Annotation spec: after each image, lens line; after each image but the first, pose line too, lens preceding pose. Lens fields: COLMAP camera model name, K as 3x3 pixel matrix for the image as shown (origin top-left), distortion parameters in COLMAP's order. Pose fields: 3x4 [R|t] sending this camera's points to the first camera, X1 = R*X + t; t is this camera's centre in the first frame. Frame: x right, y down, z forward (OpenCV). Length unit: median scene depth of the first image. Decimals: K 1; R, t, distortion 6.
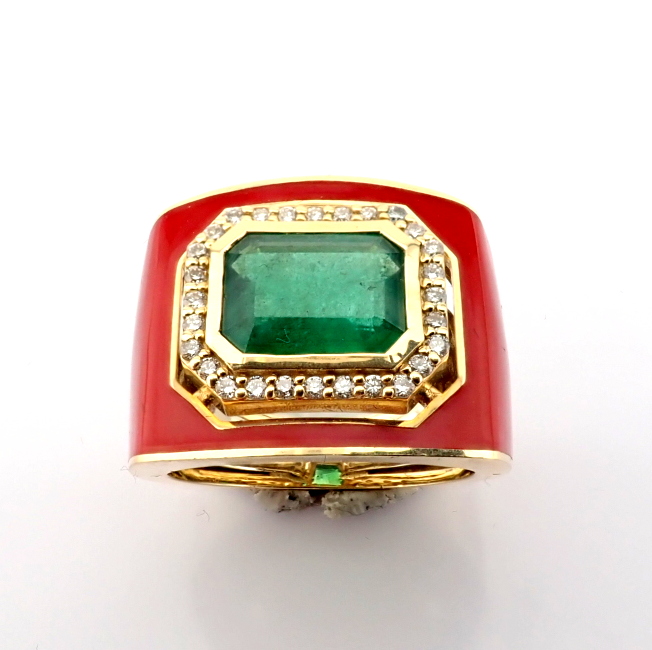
lens RADIAL K [[1163.5, 0, 324.7], [0, 1163.5, 324.2], [0, 0, 1]] dist [0.301445, 0.000000]
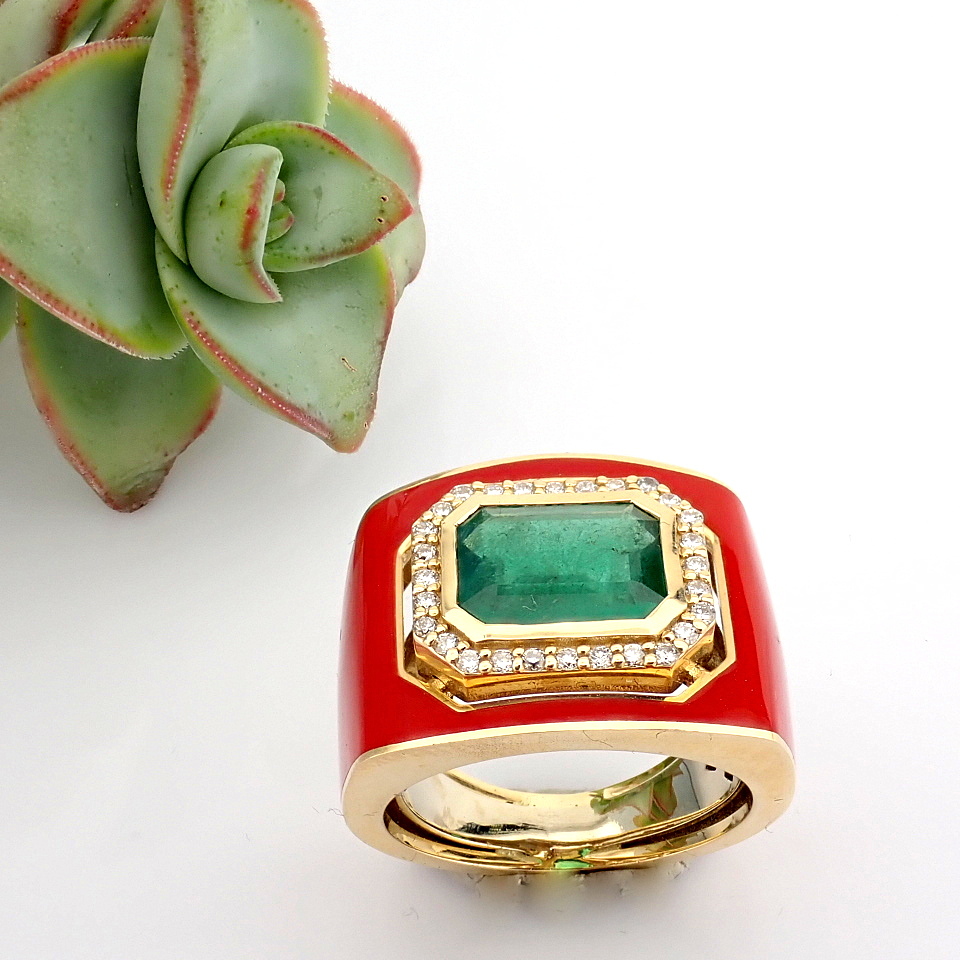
lens RADIAL K [[2248.0, 0, 480.8], [0, 2248.0, 479.9], [0, 0, 1]] dist [-0.239576, 0.000000]
pose [[0.999539, -0.027756, 0.012282, -0.087683], [0.029940, 0.968050, -0.248964, 0.329665], [-0.004979, 0.249217, 0.968435, -0.662016]]
